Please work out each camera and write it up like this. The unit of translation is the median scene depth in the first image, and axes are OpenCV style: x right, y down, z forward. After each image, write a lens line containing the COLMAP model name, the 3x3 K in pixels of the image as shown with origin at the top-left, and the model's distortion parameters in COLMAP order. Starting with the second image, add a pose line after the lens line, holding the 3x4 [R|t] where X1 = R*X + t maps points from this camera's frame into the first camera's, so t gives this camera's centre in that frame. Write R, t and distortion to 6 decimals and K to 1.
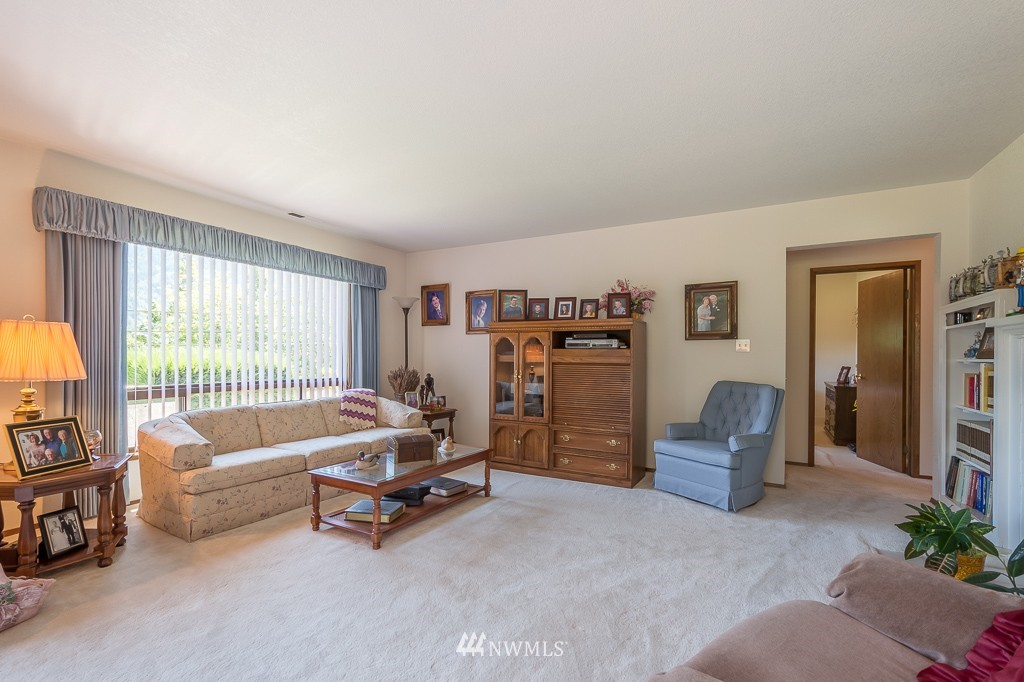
lens RADIAL K [[476.3, 0, 515.1], [0, 476.3, 353.1], [0, 0, 1]] dist [0.000289, 0.000341]
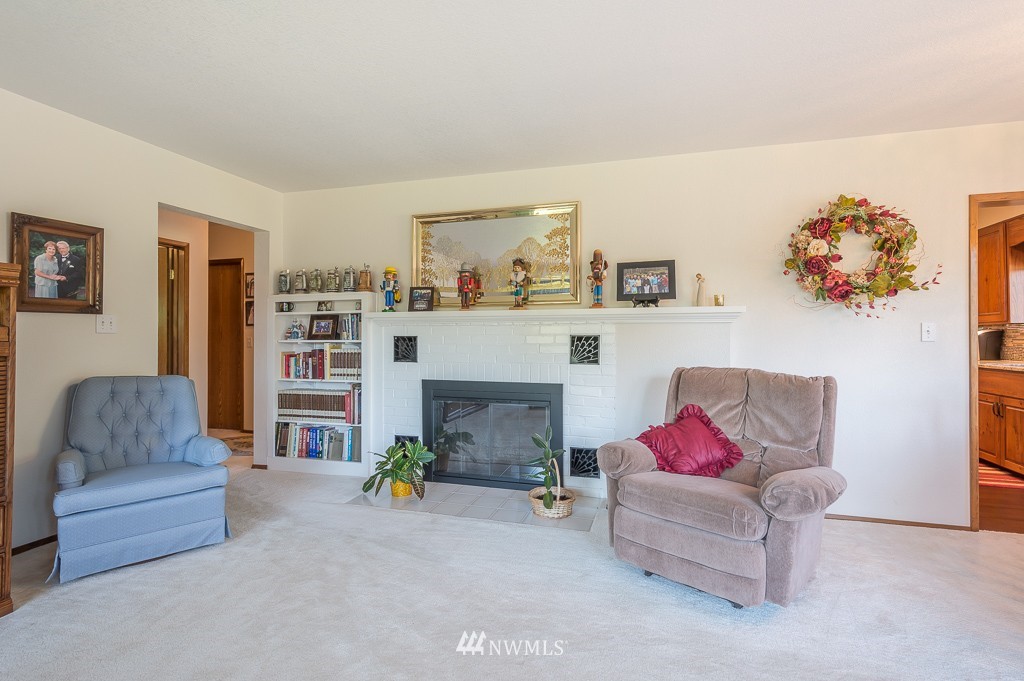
lens RADIAL K [[496.6, 0, 512.0], [0, 496.6, 340.5], [0, 0, 1]] dist [0.001235, 0.000089]
pose [[-0.227536, -0.013138, 0.973681, -0.379843], [-0.011006, 0.999880, 0.010919, -0.007171], [-0.973708, -0.008232, -0.227653, 0.632301]]
